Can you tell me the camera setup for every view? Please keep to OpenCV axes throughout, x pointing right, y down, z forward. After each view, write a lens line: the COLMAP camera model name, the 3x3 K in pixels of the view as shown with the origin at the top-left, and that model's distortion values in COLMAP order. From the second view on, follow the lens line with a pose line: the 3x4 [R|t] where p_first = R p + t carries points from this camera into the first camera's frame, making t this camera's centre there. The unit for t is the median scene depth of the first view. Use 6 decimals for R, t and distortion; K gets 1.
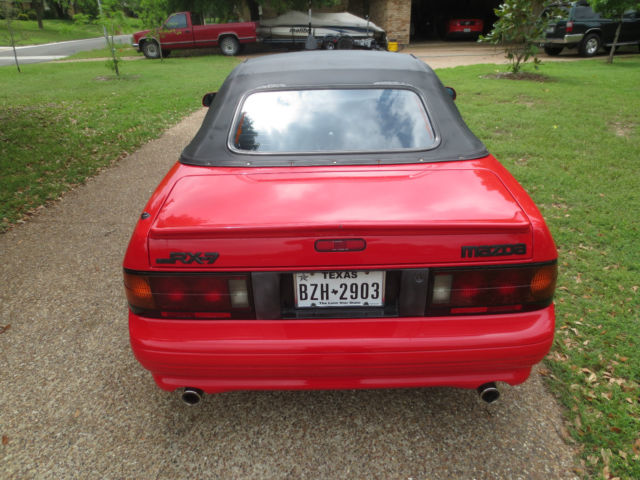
lens RADIAL K [[453.6, 0, 323.9], [0, 453.6, 241.6], [0, 0, 1]] dist [-0.029659, 0.003793]
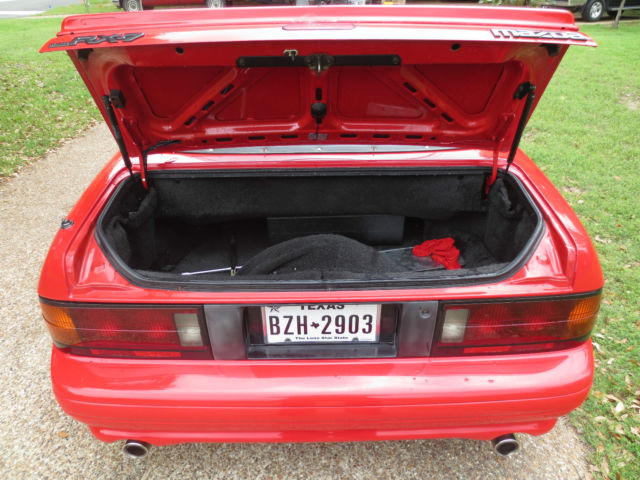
lens RADIAL K [[453.6, 0, 323.9], [0, 453.6, 241.6], [0, 0, 1]] dist [-0.029659, 0.003793]
pose [[0.999772, 0.007080, 0.020136, 0.018438], [-0.008554, 0.997217, 0.074064, -0.073867], [-0.019555, -0.074220, 0.997050, 0.198576]]
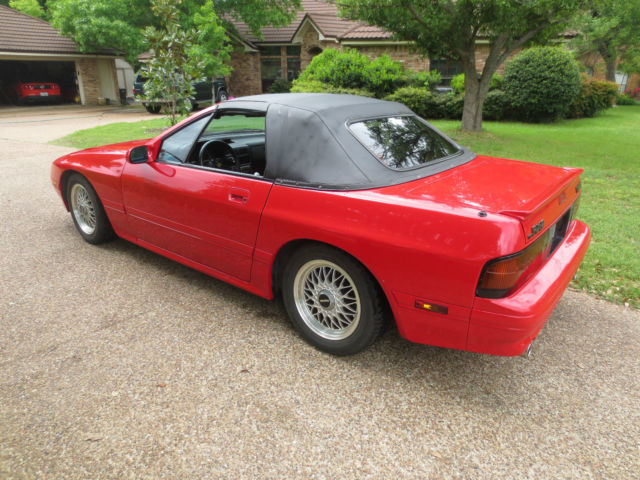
lens RADIAL K [[453.6, 0, 323.9], [0, 453.6, 241.6], [0, 0, 1]] dist [-0.029659, 0.003793]
pose [[0.615745, -0.251341, 0.746784, -1.285174], [0.342697, 0.938851, 0.033421, -0.139793], [-0.709519, 0.235342, 0.664227, 0.449483]]
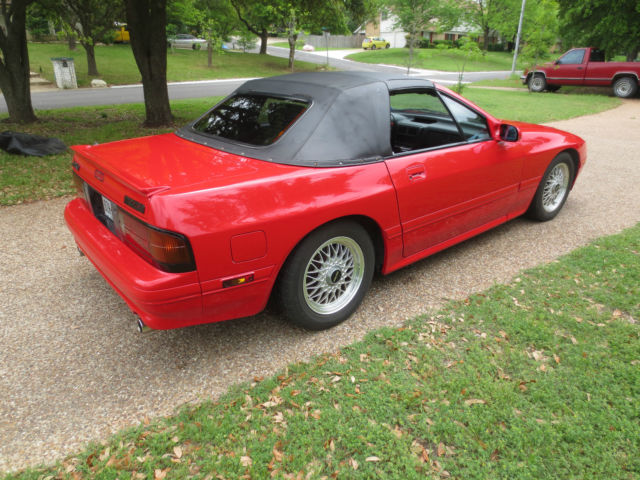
lens RADIAL K [[453.6, 0, 323.9], [0, 453.6, 241.6], [0, 0, 1]] dist [-0.029659, 0.003793]
pose [[0.644541, 0.315121, -0.696610, 1.328033], [-0.359518, 0.929017, 0.087607, -0.158194], [0.674769, 0.193977, 0.712081, 0.344440]]
